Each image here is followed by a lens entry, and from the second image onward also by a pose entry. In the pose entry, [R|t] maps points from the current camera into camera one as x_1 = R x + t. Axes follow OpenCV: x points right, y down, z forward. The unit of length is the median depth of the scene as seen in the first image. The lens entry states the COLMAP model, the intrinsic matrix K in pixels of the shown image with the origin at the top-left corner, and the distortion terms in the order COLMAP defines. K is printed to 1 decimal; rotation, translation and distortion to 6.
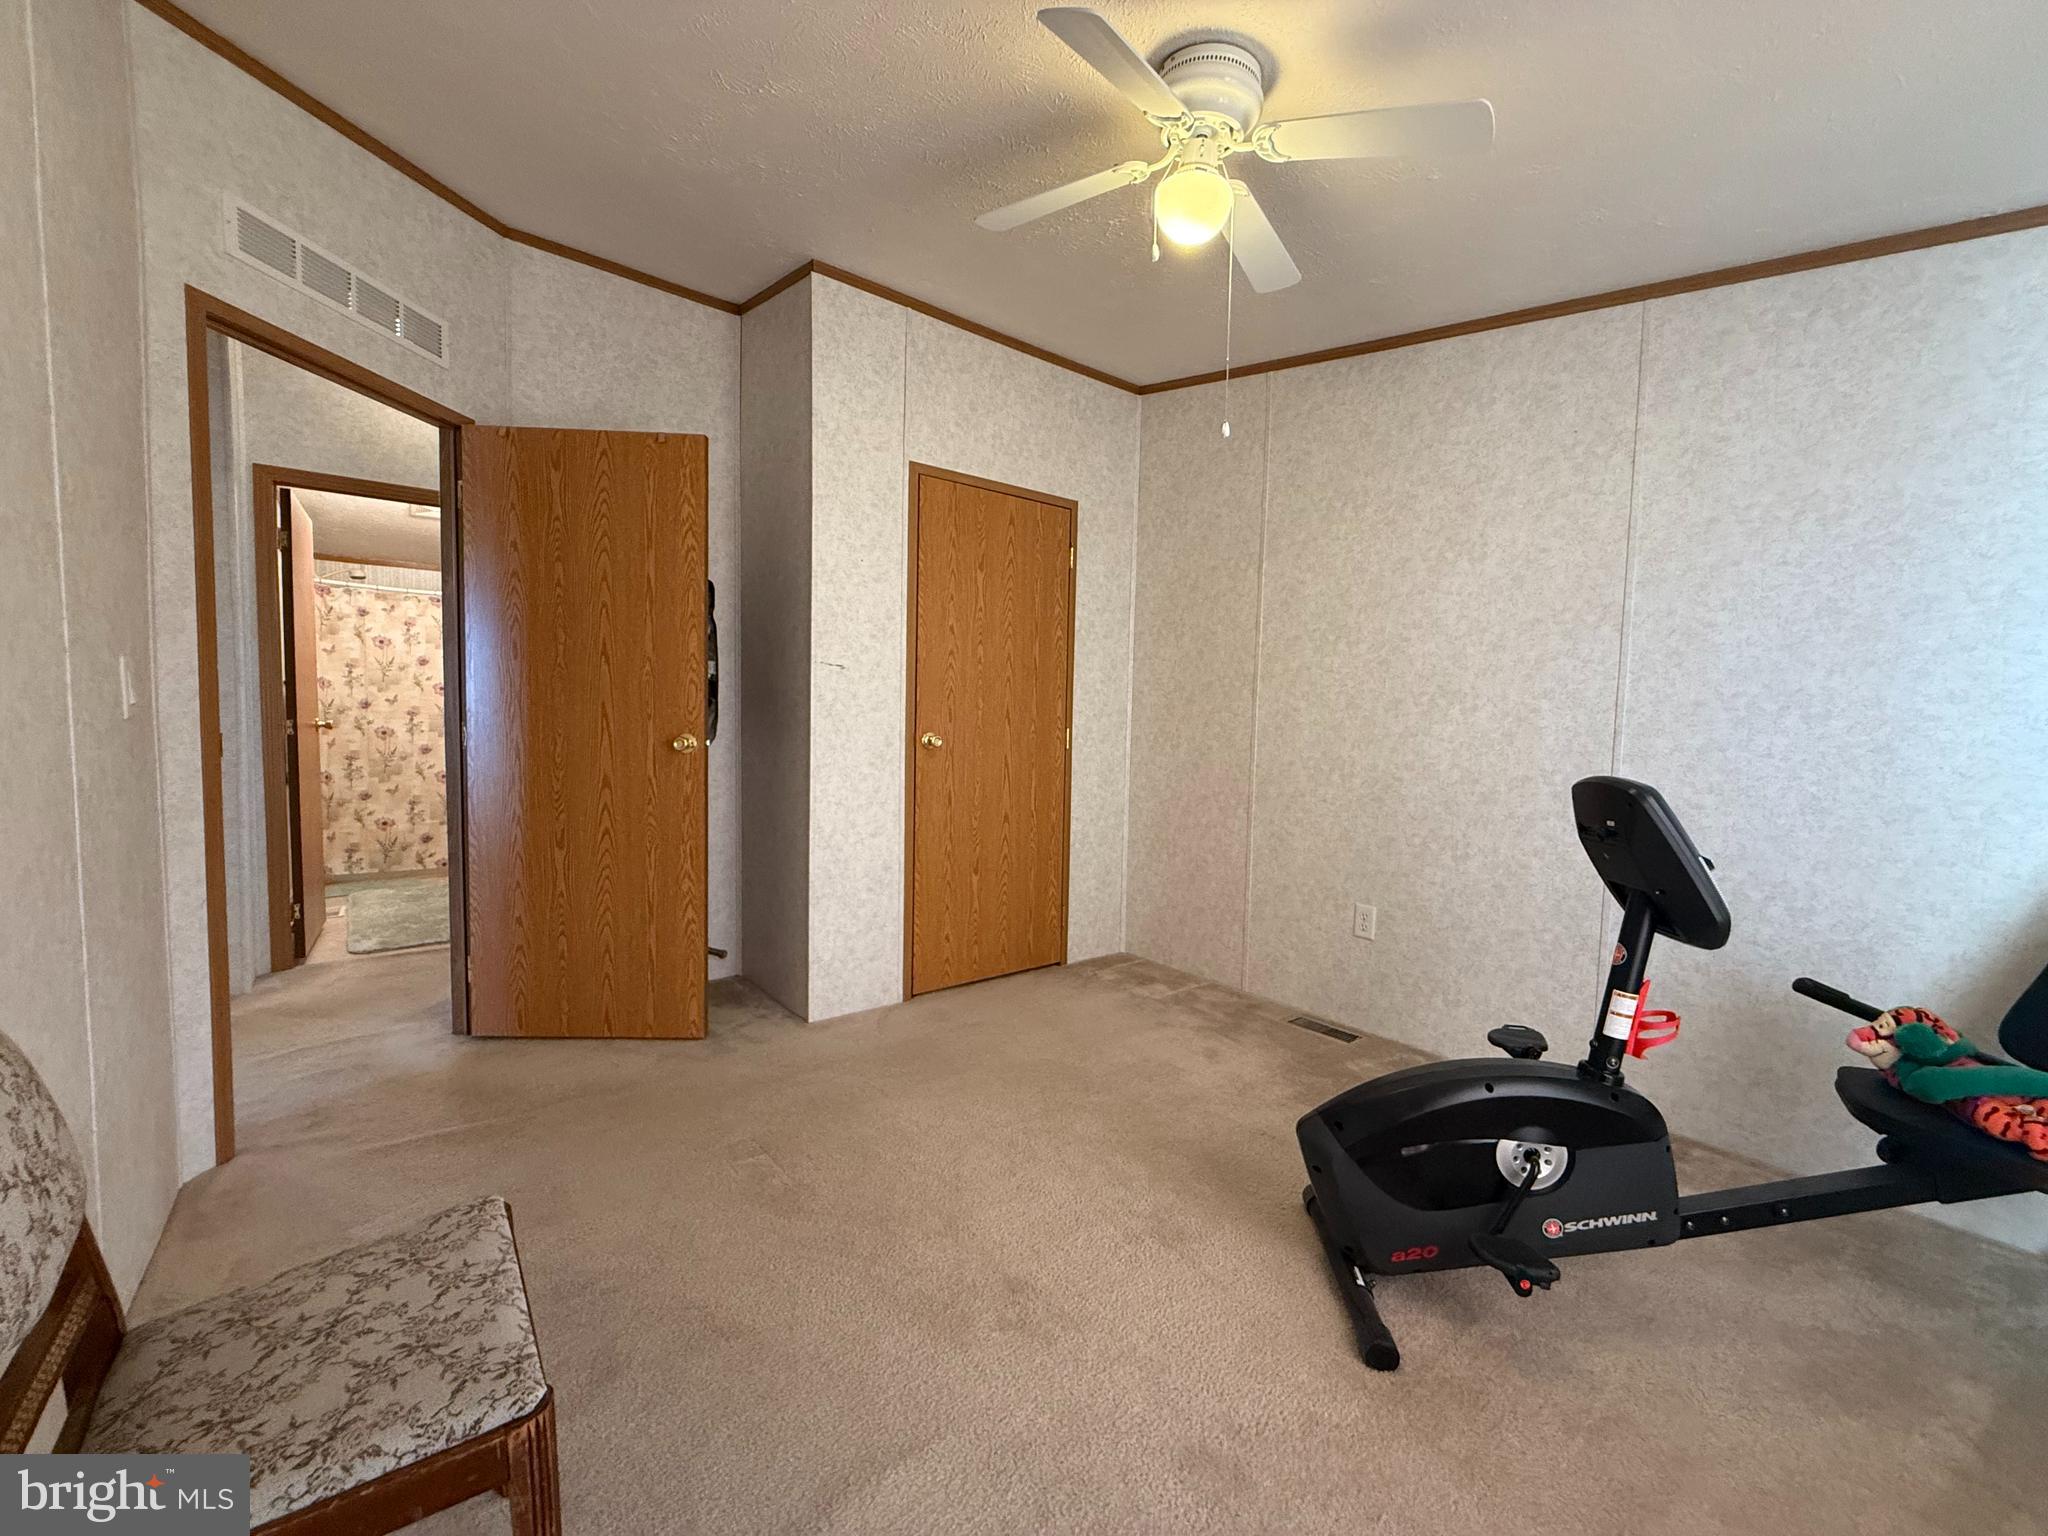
lens RADIAL K [[812.7, 0, 1025.5], [0, 812.7, 769.7], [0, 0, 1]] dist [-0.002116, -0.000204]
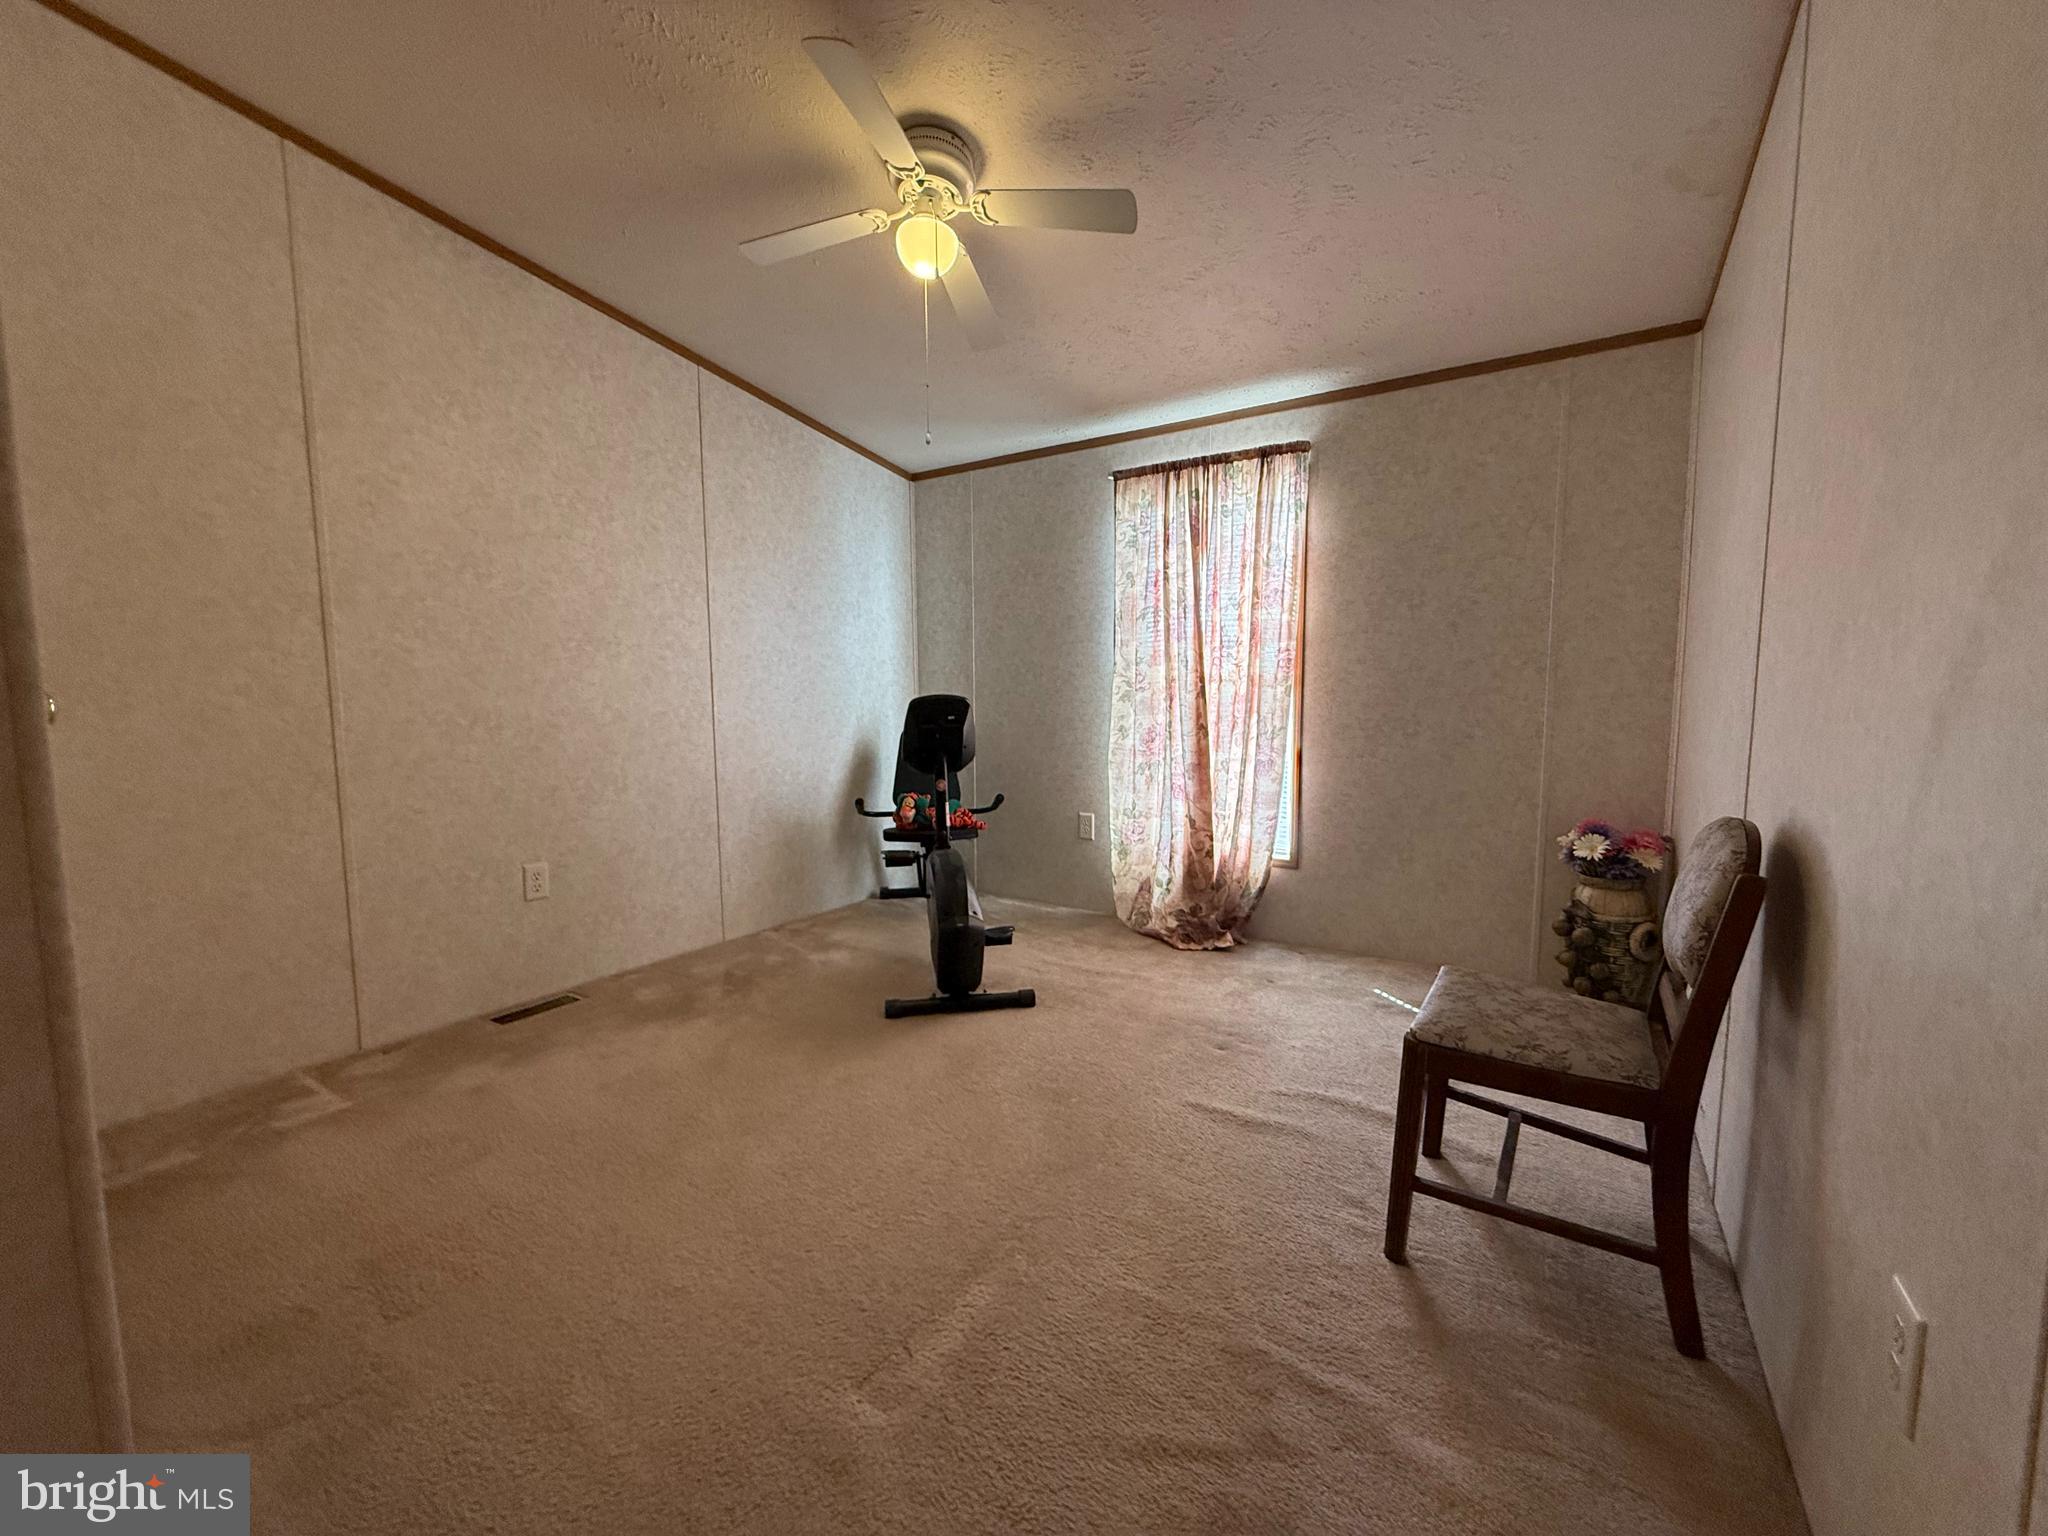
lens RADIAL K [[812.7, 0, 1018.7], [0, 812.7, 765.3], [0, 0, 1]] dist [-0.002116, -0.000204]
pose [[-0.293694, -0.102755, 0.950360, -1.206532], [0.062238, 0.990040, 0.126279, -0.056591], [-0.953871, 0.096236, -0.284374, 1.410074]]
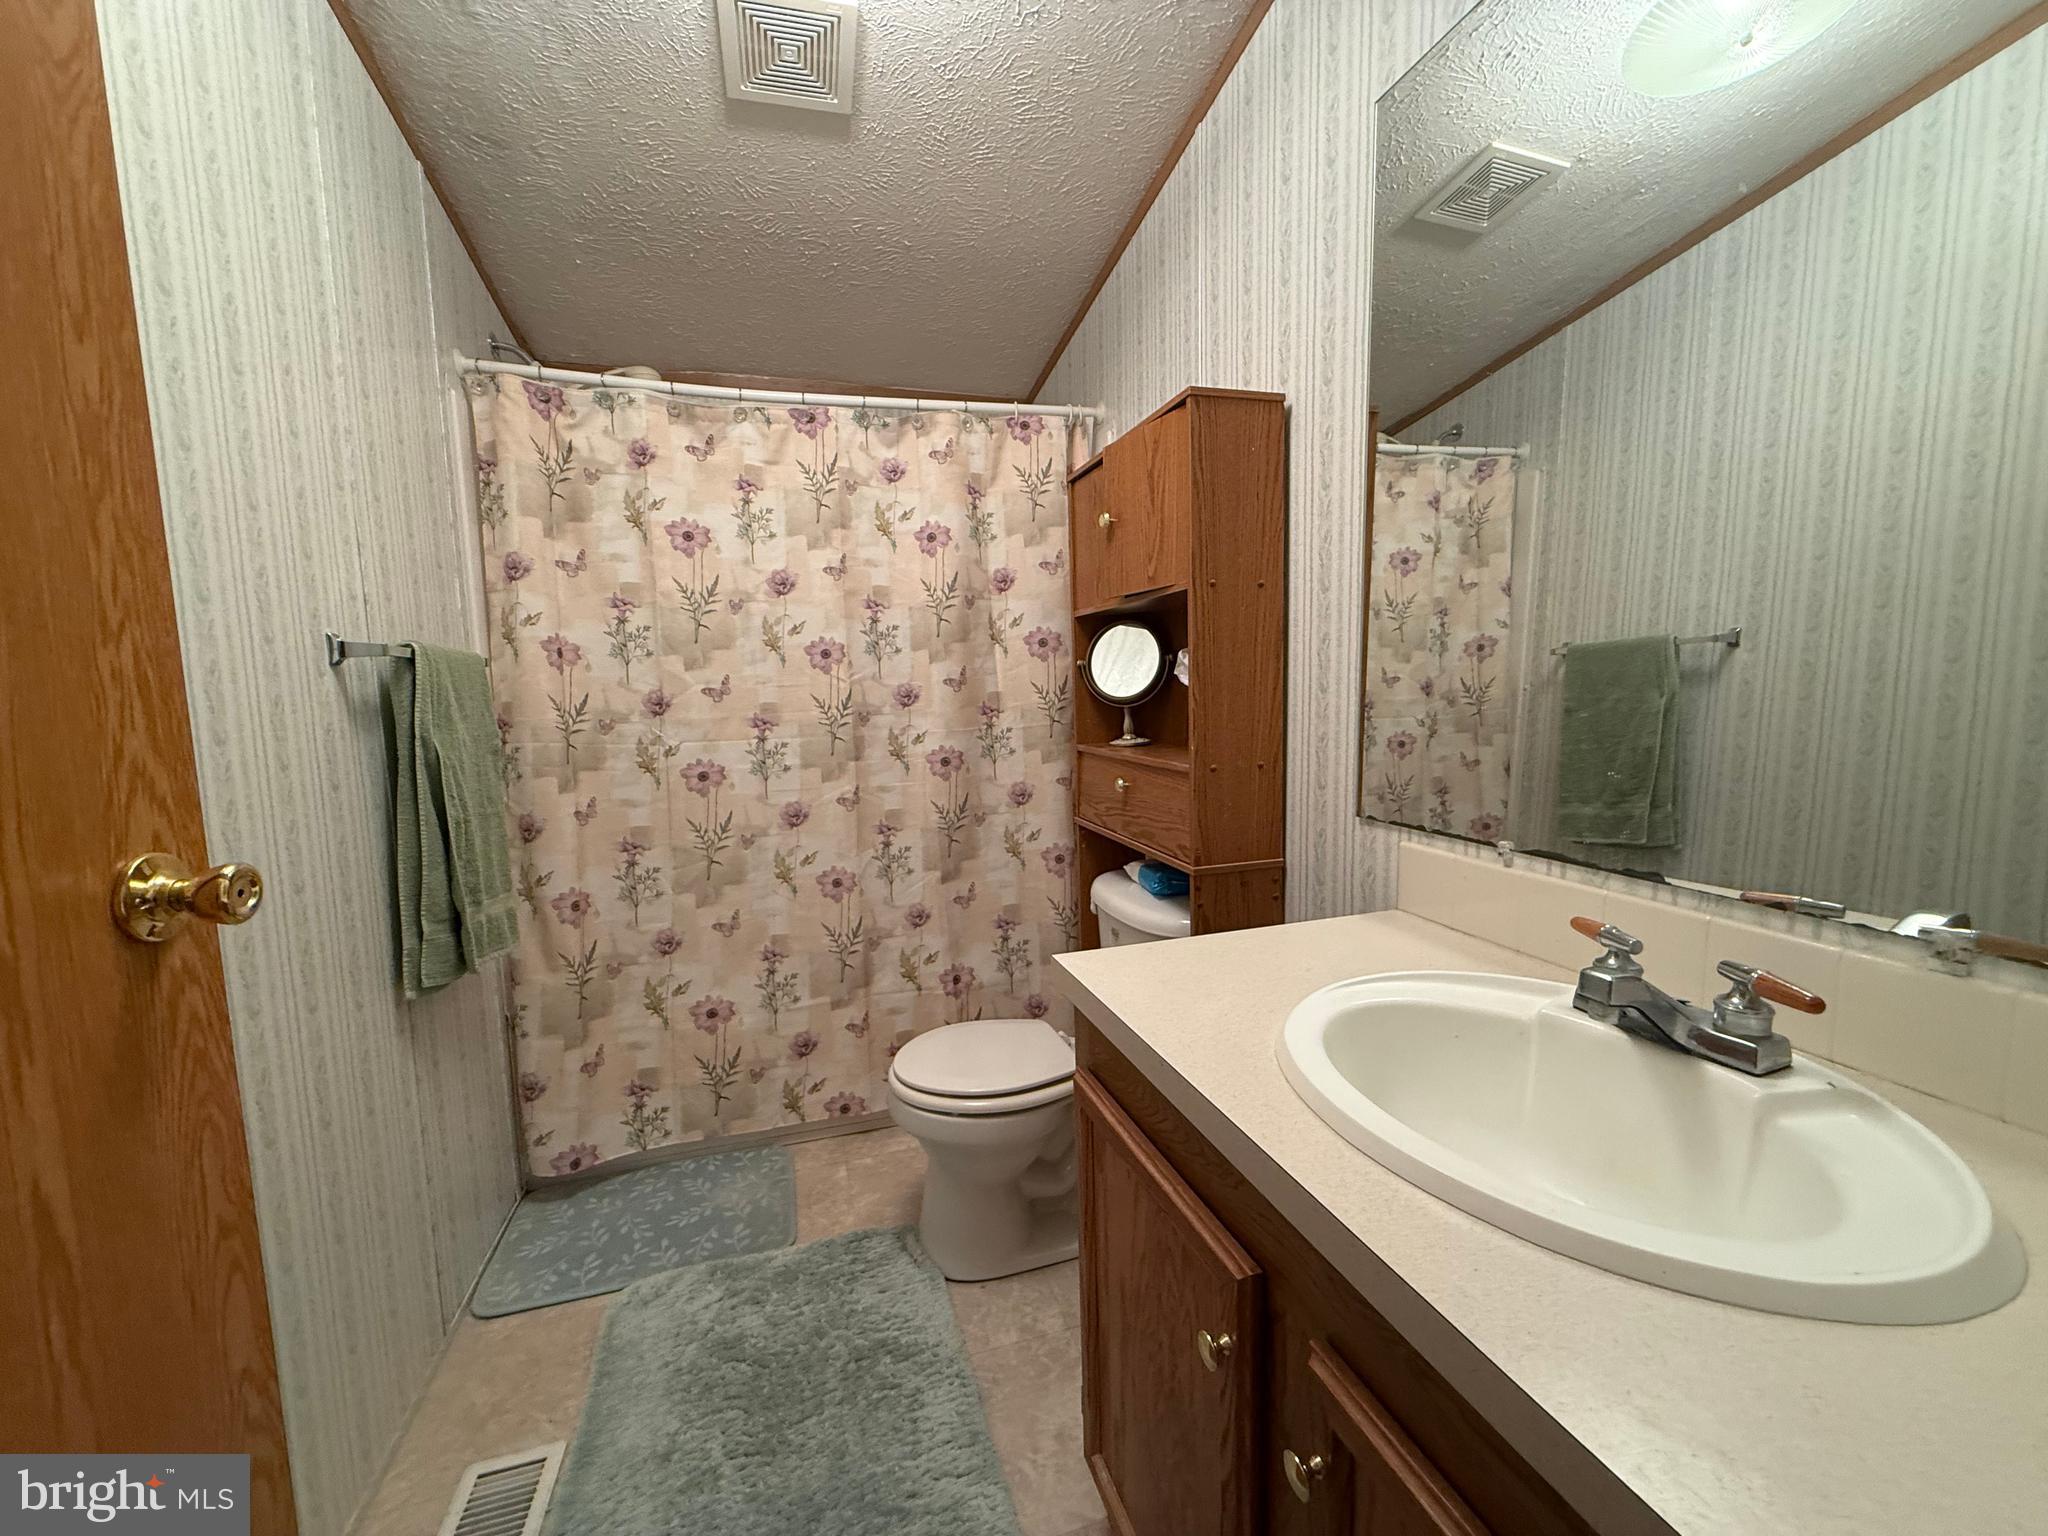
lens RADIAL K [[812.7, 0, 1022.5], [0, 812.7, 774.7], [0, 0, 1]] dist [-0.002116, -0.000204]
pose [[0.931625, 0.001374, -0.363417, -0.507242], [0.017741, 0.998629, 0.049256, -0.062295], [0.362987, -0.052336, 0.930323, 0.693602]]
